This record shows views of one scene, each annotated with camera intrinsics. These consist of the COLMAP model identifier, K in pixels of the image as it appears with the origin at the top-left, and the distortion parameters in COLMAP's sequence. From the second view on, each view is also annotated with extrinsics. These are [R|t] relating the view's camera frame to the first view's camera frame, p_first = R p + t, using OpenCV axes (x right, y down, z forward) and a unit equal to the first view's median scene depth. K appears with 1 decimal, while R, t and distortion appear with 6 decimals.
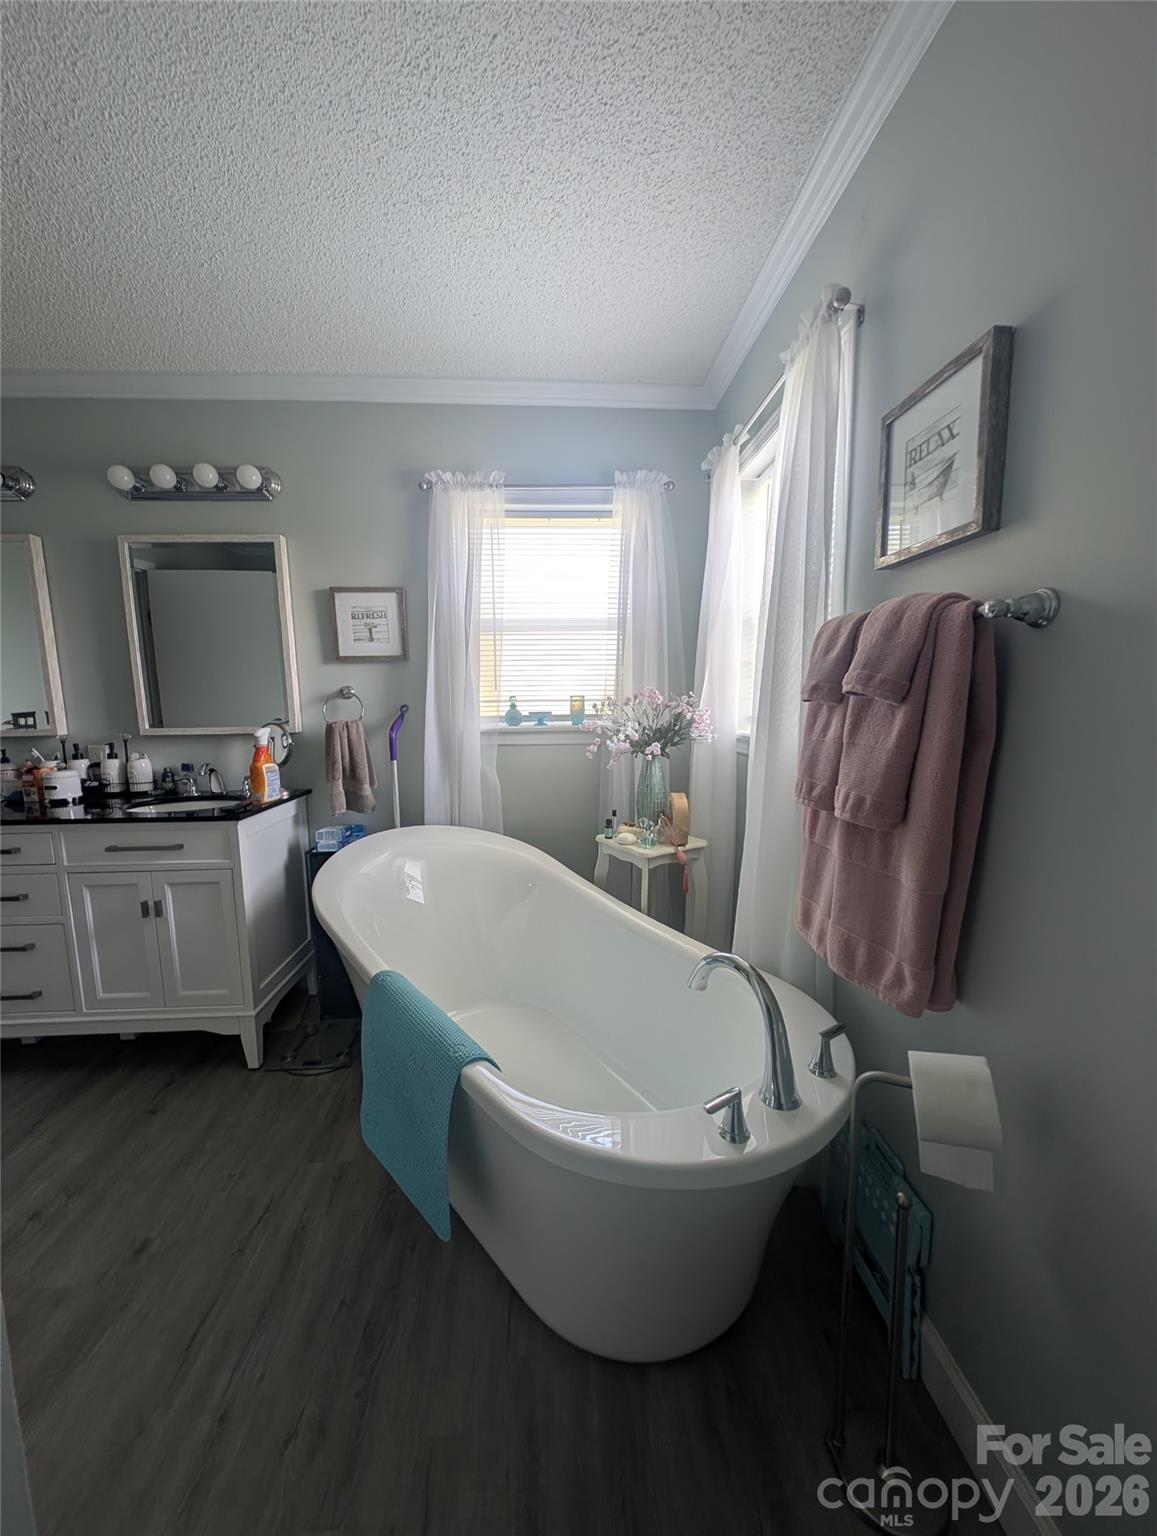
lens RADIAL K [[576.8, 0, 582.0], [0, 576.8, 771.1], [0, 0, 1]] dist [-0.000033, -0.001273]
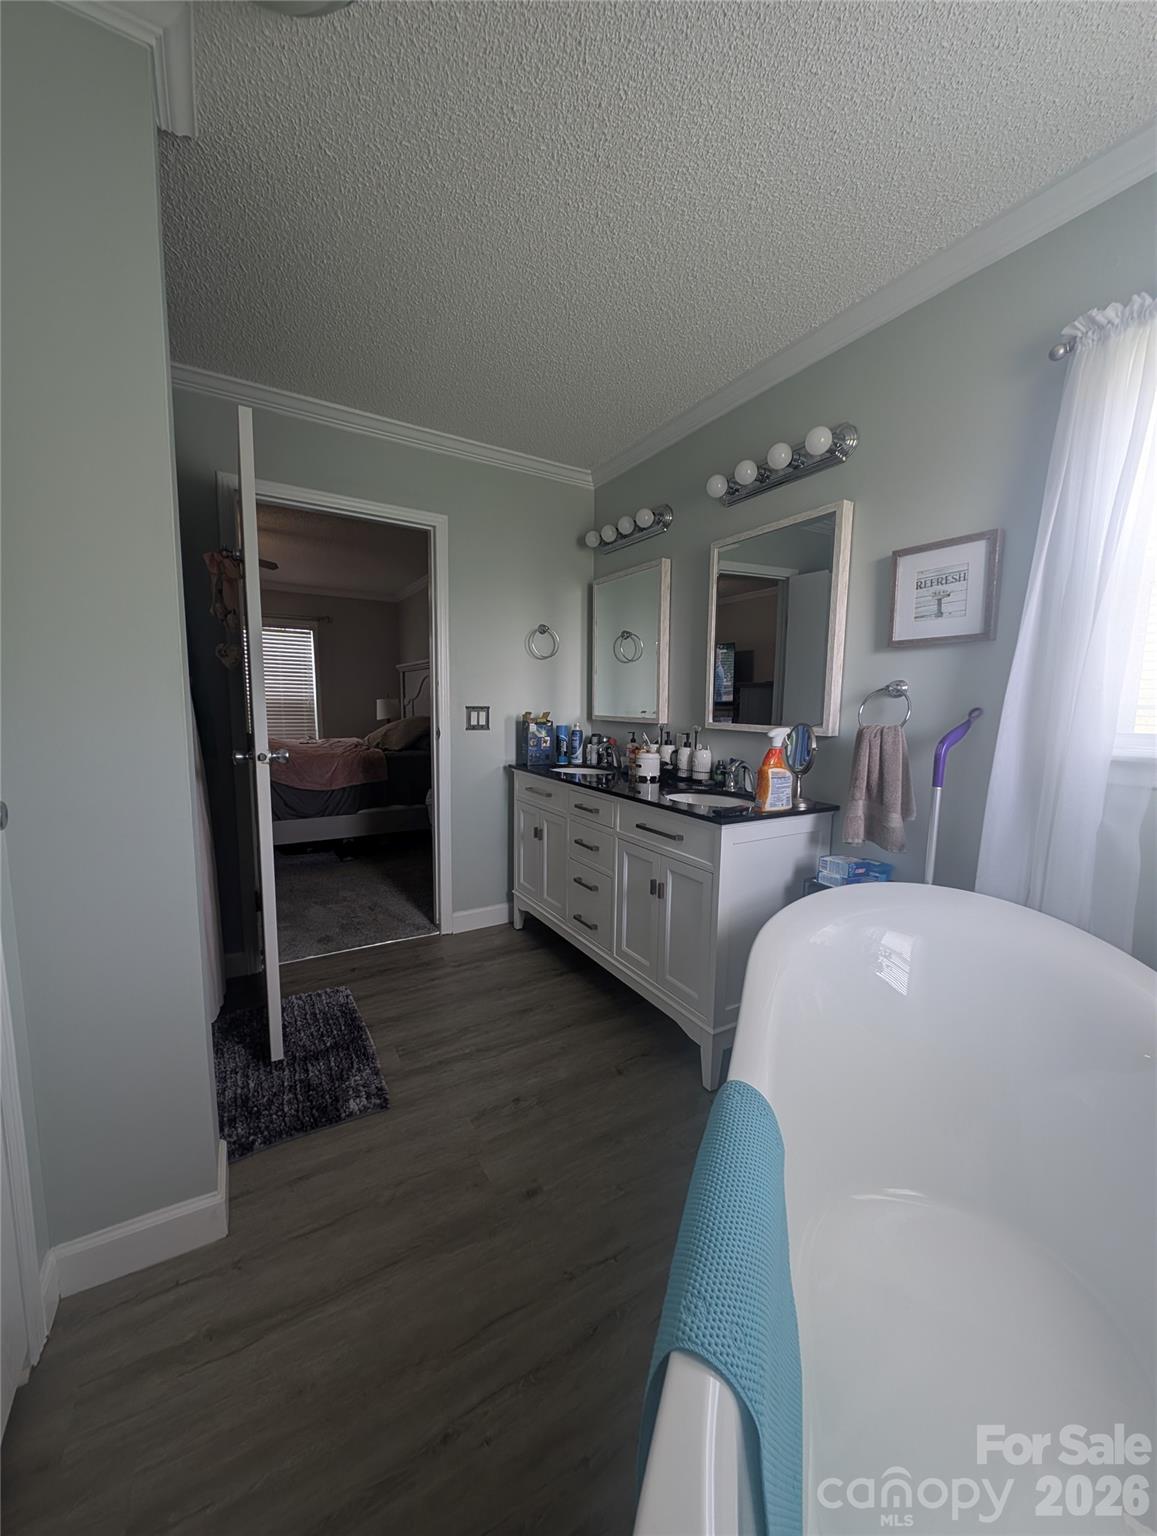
lens RADIAL K [[576.8, 0, 570.2], [0, 576.8, 771.1], [0, 0, 1]] dist [-0.000033, -0.001273]
pose [[0.467790, 0.128273, -0.874482, 0.071044], [-0.134894, 0.988183, 0.072791, -0.027512], [0.873485, 0.083912, 0.479565, 0.279410]]
